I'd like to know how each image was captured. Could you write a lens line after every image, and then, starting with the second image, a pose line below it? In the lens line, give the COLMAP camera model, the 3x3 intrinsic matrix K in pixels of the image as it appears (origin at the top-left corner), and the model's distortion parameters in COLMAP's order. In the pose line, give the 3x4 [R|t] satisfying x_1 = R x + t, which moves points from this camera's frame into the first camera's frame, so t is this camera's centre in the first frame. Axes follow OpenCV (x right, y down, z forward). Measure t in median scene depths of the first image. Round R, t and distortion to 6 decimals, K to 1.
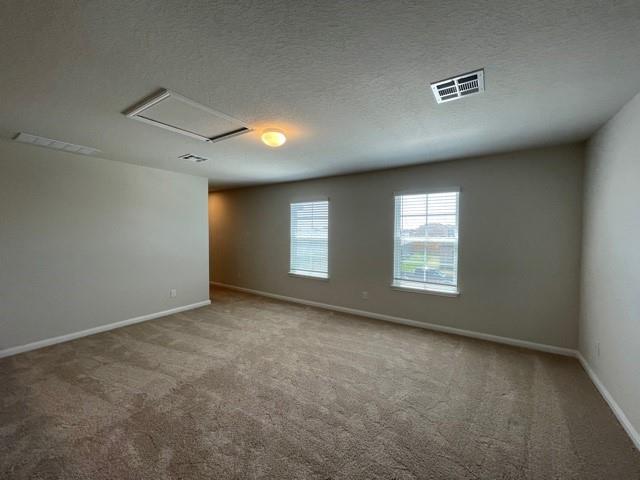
lens RADIAL K [[260.4, 0, 315.7], [0, 260.4, 237.4], [0, 0, 1]] dist [0.000736, 0.000829]
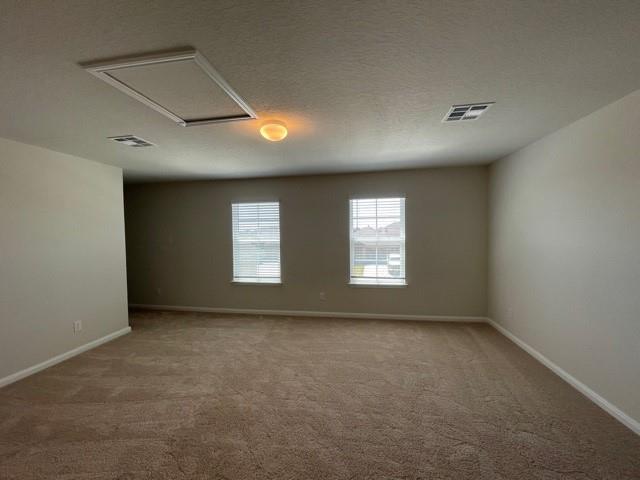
lens RADIAL K [[260.4, 0, 318.1], [0, 260.4, 238.2], [0, 0, 1]] dist [0.000736, 0.000829]
pose [[0.911036, -0.030045, 0.411231, -0.321254], [0.030315, 0.999523, 0.005867, -0.014142], [-0.411211, 0.007122, 0.911512, 0.103902]]
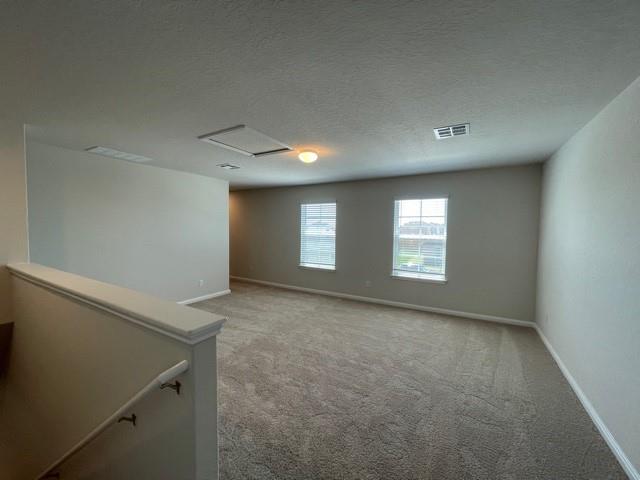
lens RADIAL K [[260.4, 0, 316.1], [0, 260.4, 237.3], [0, 0, 1]] dist [0.000736, 0.000829]
pose [[0.998424, 0.006182, 0.055787, -0.152289], [-0.006852, 0.999907, 0.011822, -0.001590], [-0.055709, -0.012185, 0.998373, -0.218535]]
